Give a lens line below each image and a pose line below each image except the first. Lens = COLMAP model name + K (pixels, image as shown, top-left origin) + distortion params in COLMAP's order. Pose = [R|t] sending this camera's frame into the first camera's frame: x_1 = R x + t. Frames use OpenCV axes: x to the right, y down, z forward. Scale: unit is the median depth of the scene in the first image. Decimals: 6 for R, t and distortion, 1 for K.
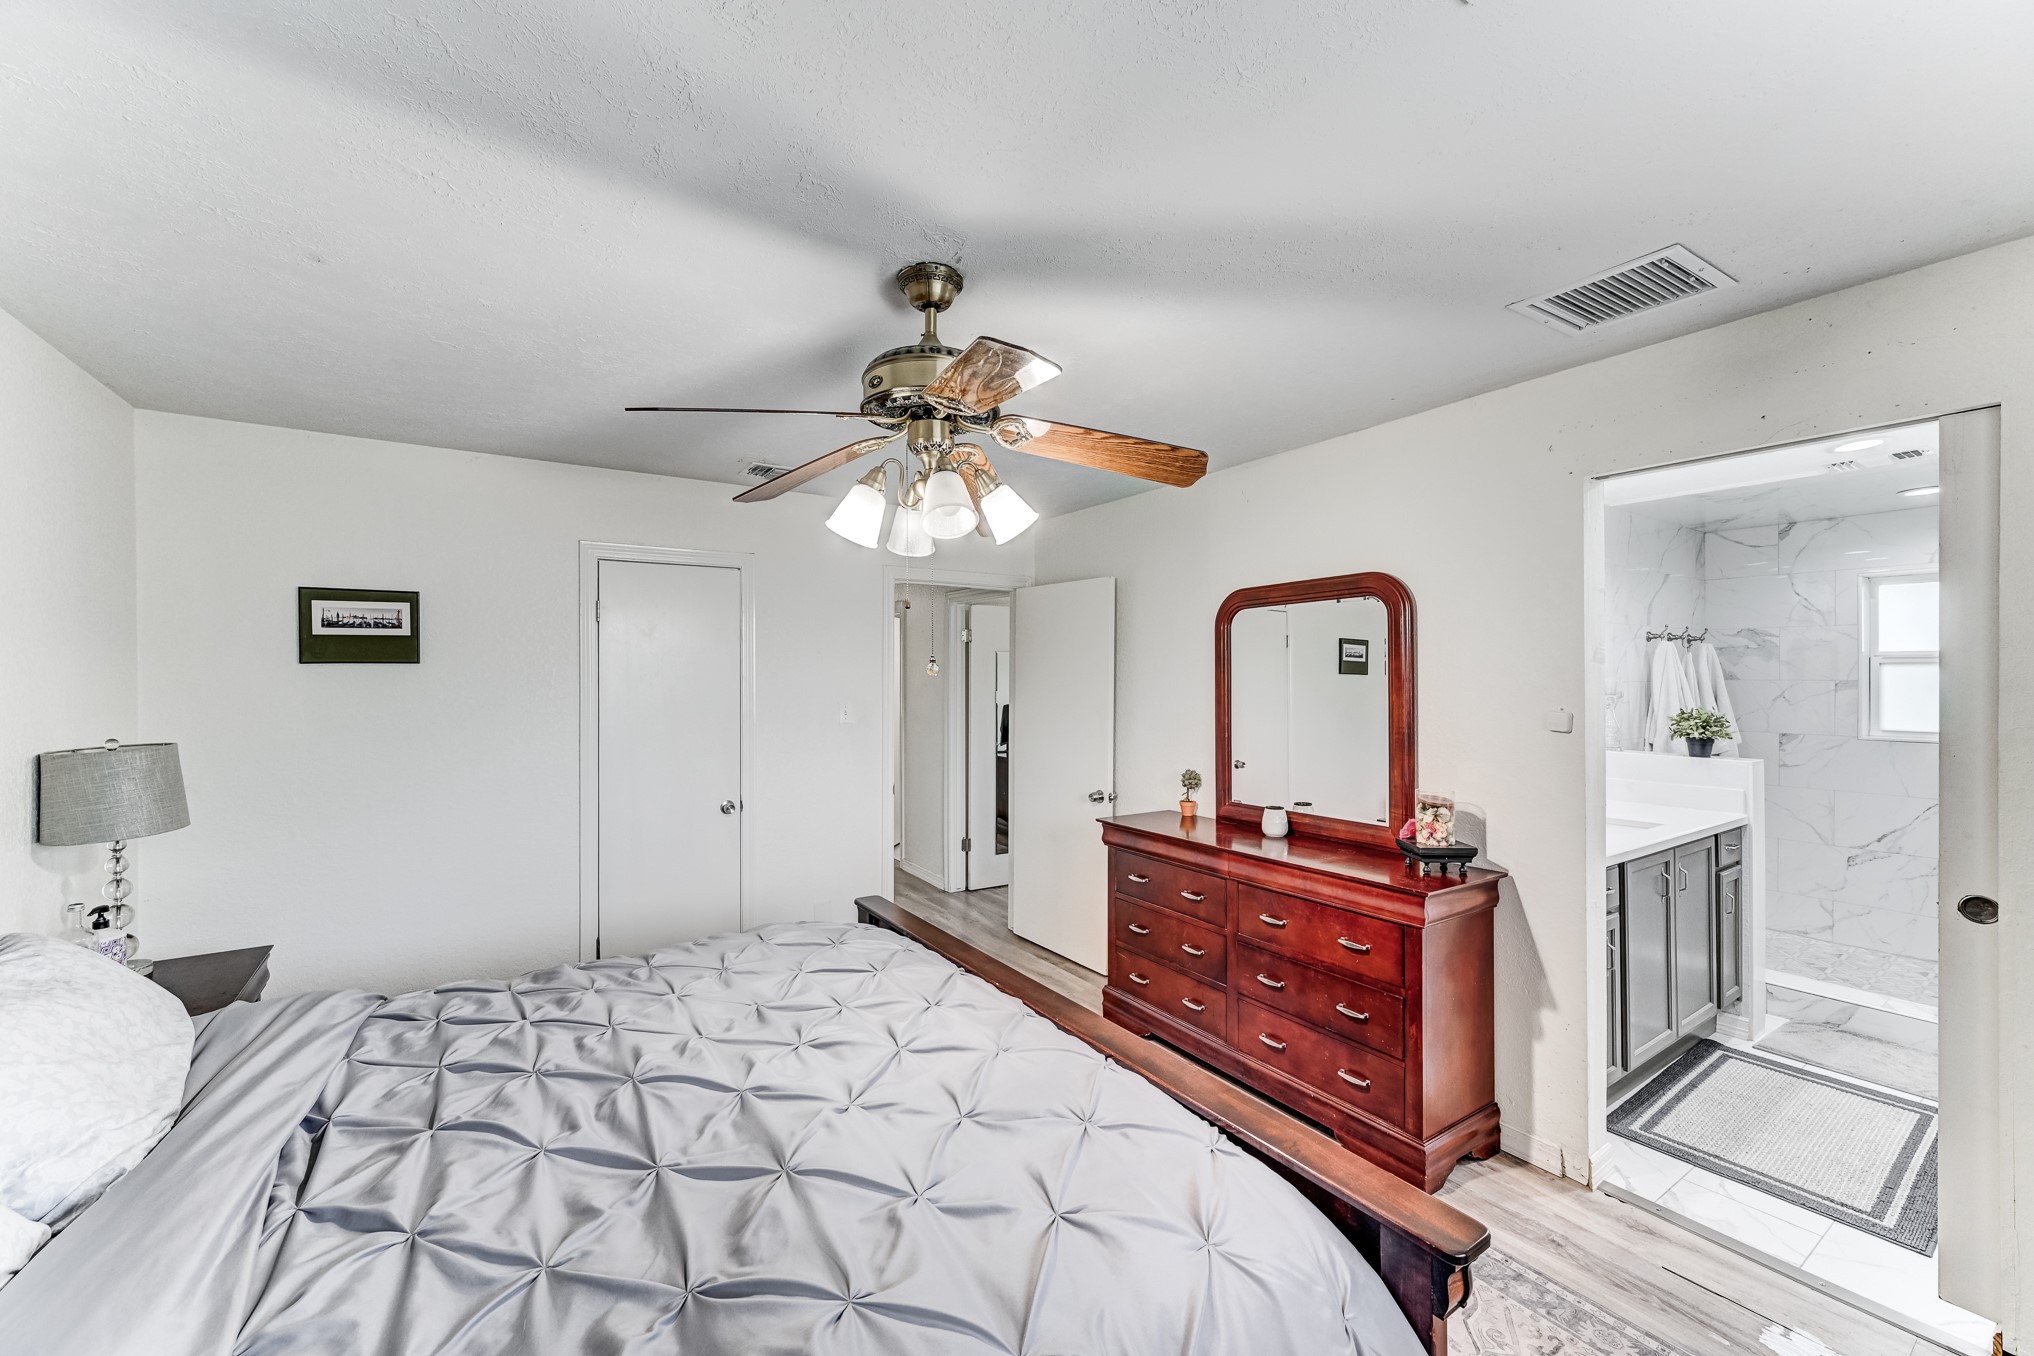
lens RADIAL K [[796.2, 0, 1023.1], [0, 796.2, 679.0], [0, 0, 1]] dist [-0.000021, -0.000191]
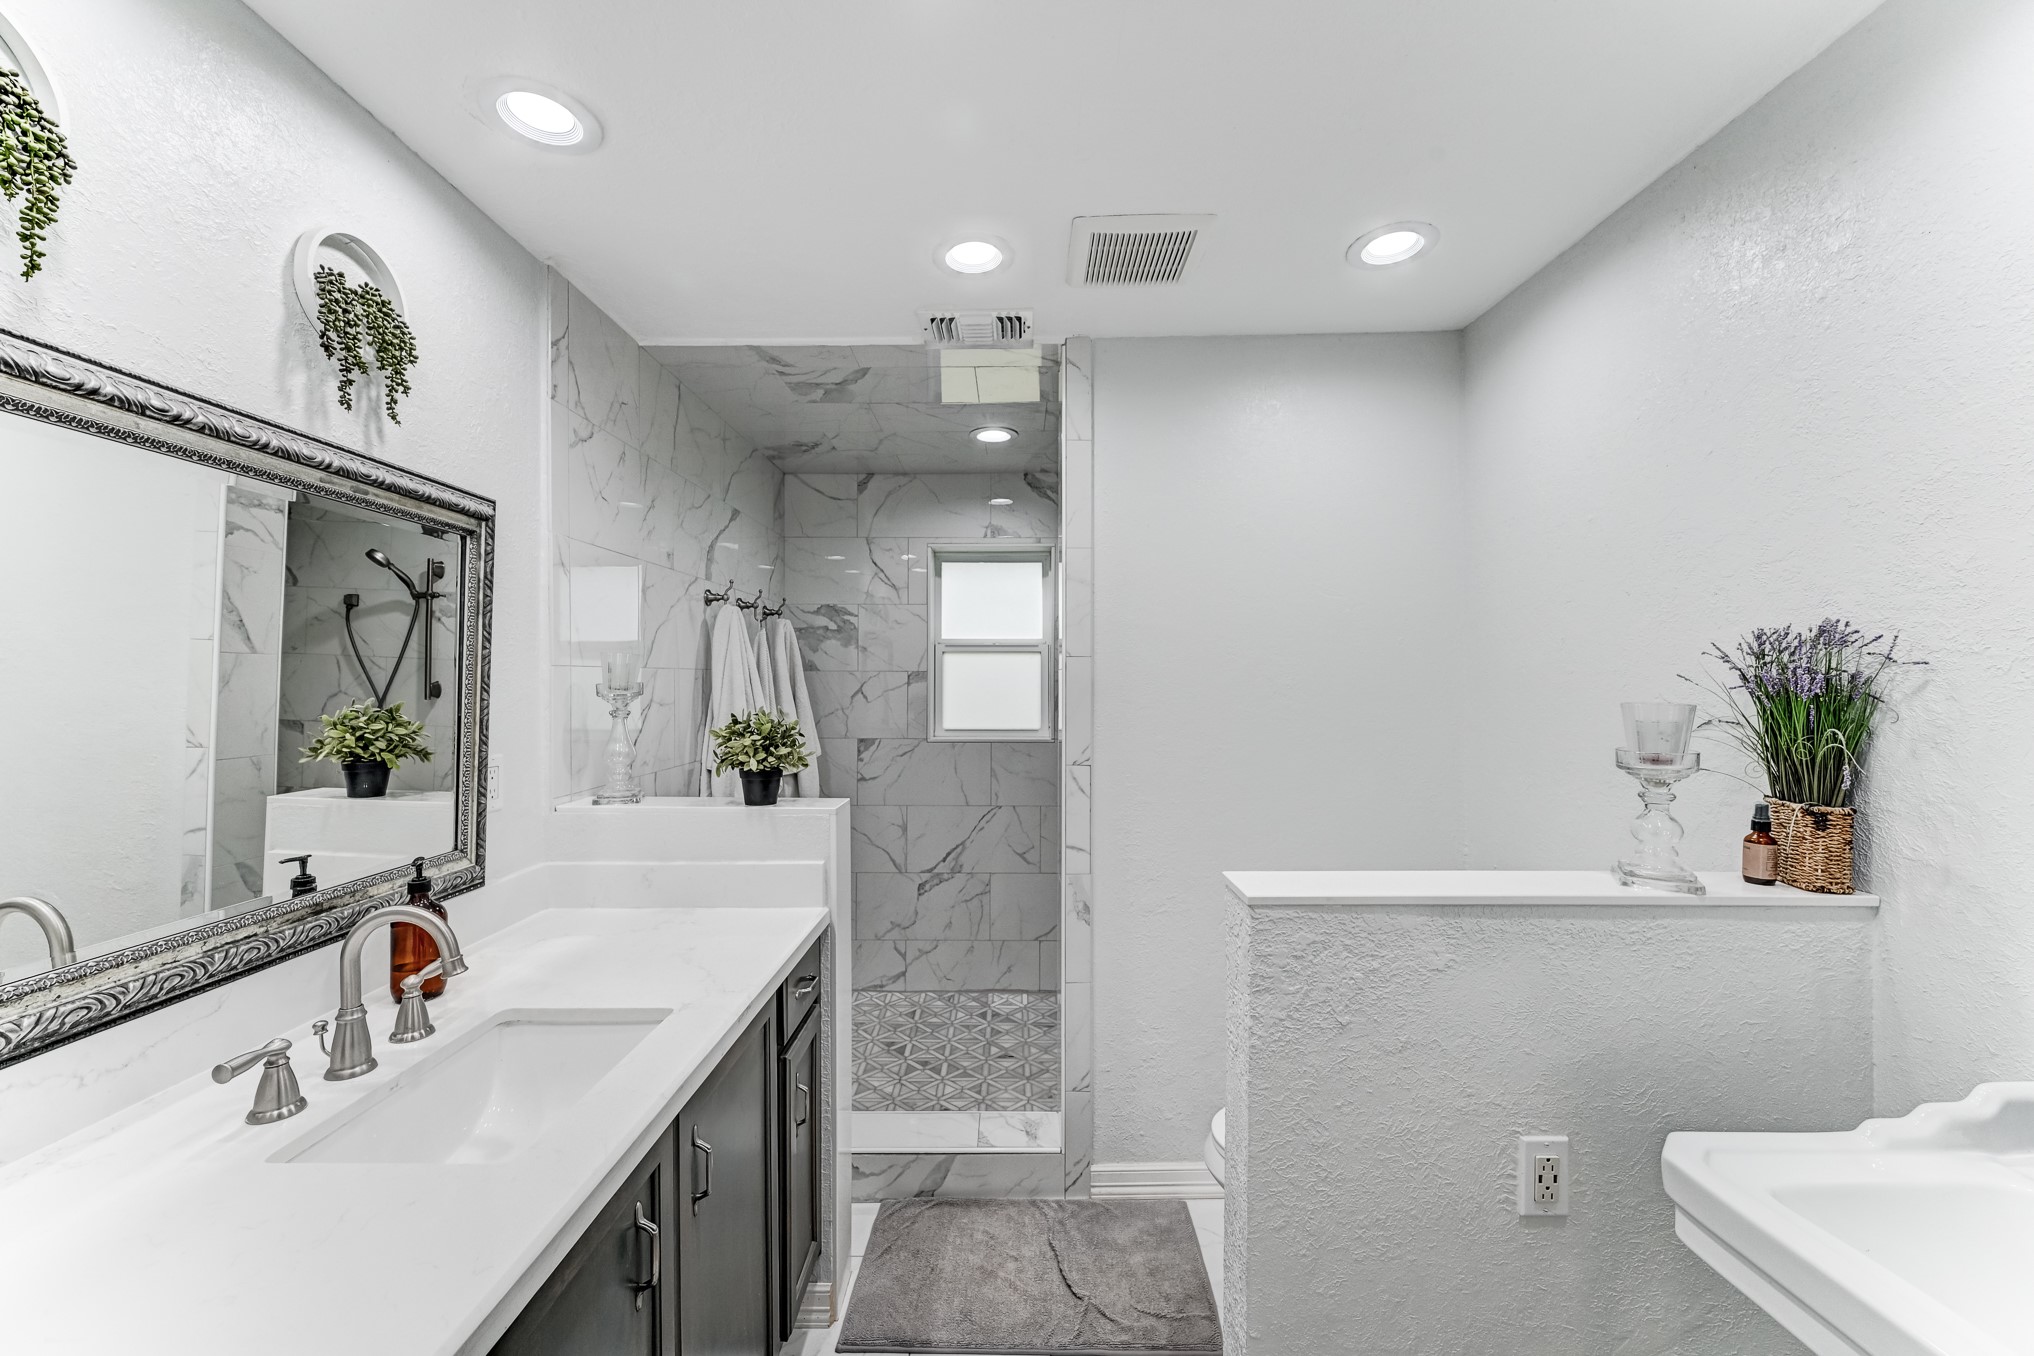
lens RADIAL K [[796.2, 0, 1014.6], [0, 796.2, 671.7], [0, 0, 1]] dist [-0.000021, -0.000191]
pose [[0.563247, 0.012196, 0.826198, 0.439119], [-0.000045, 0.999892, -0.014729, 0.015121], [-0.826288, 0.008259, 0.563187, 0.486614]]
